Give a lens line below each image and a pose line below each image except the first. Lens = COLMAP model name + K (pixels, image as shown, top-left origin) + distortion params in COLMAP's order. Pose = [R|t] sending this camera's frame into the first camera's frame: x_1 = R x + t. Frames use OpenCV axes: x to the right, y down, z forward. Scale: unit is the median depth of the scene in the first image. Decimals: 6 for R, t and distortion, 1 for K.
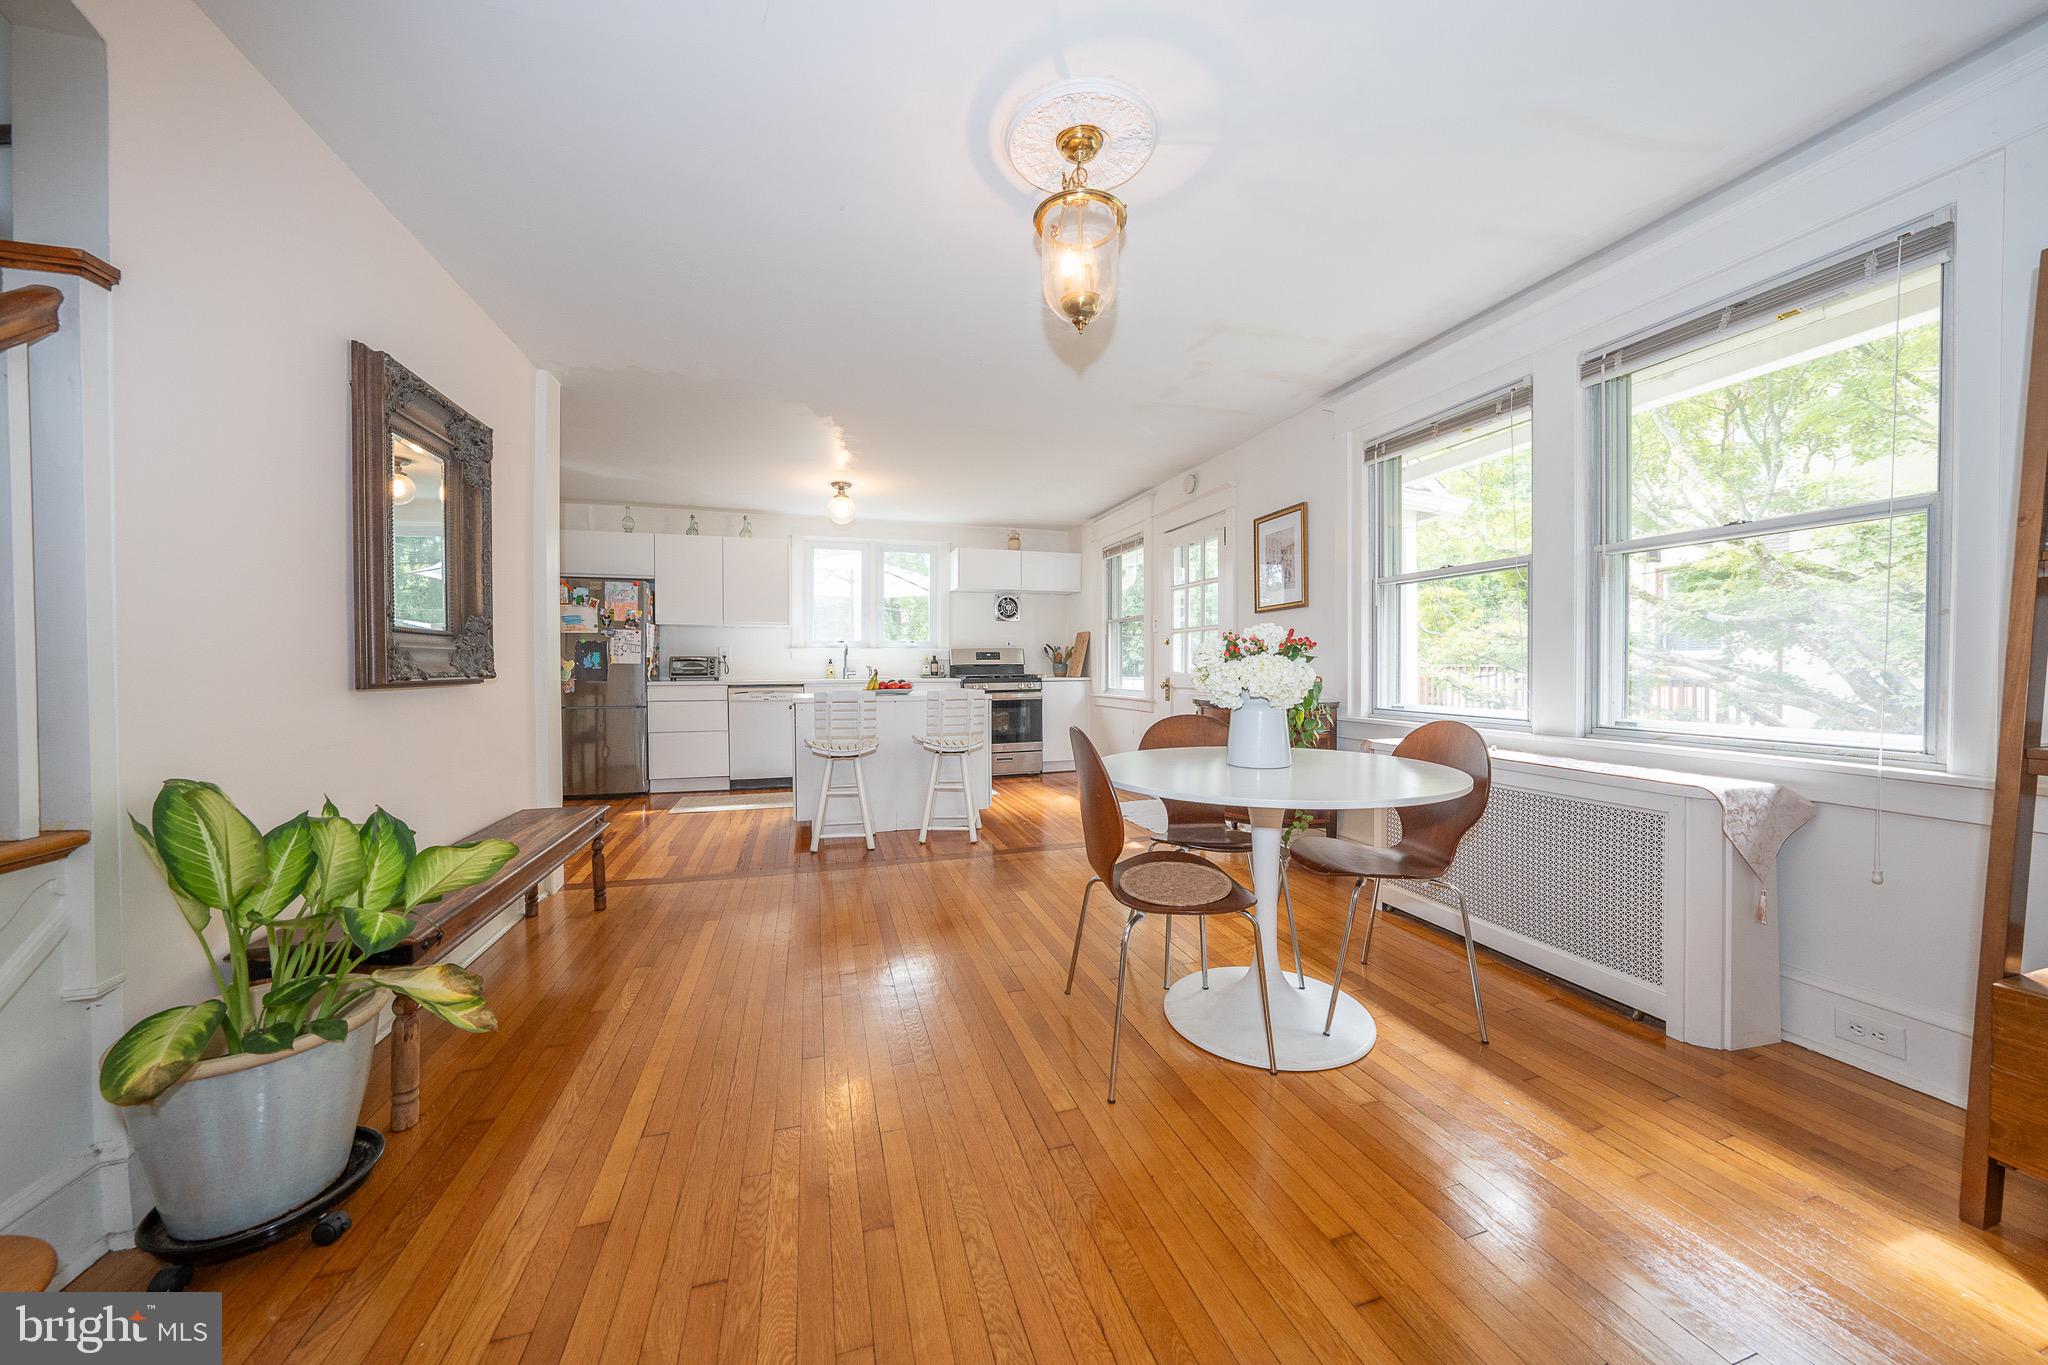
lens RADIAL K [[705.0, 0, 1025.0], [0, 705.0, 676.3], [0, 0, 1]] dist [-0.029823, 0.006698]
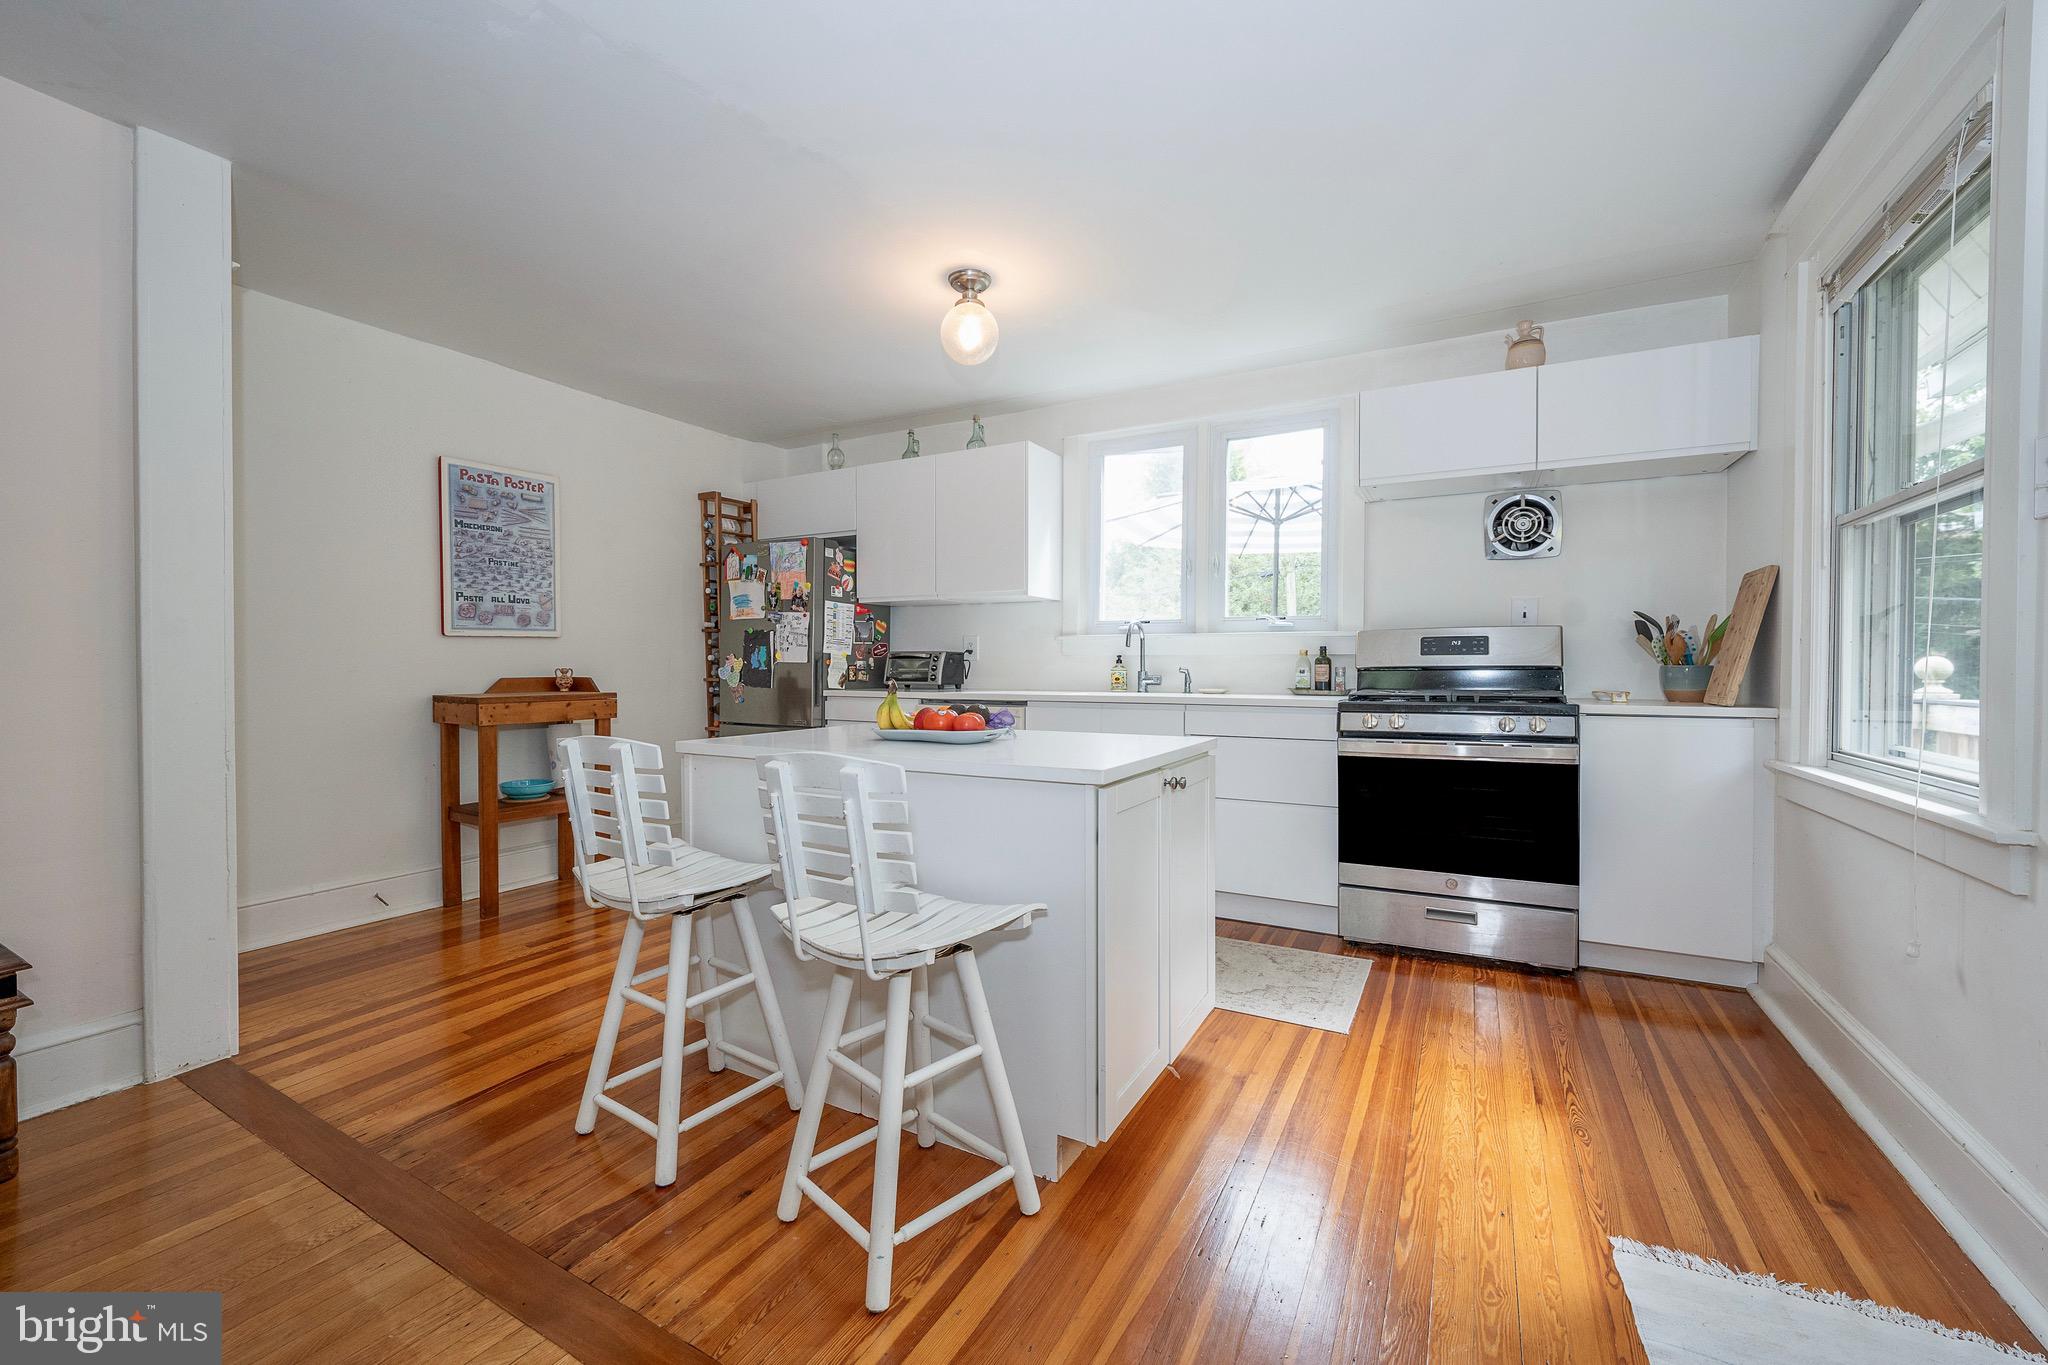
lens RADIAL K [[812.2, 0, 1023.7], [0, 812.2, 676.2], [0, 0, 1]] dist [-0.020588, 0.006263]
pose [[0.692426, 0.013963, -0.721354, 0.157629], [-0.014640, 0.999879, 0.005301, -0.013566], [0.721340, 0.006890, 0.692547, 0.674969]]
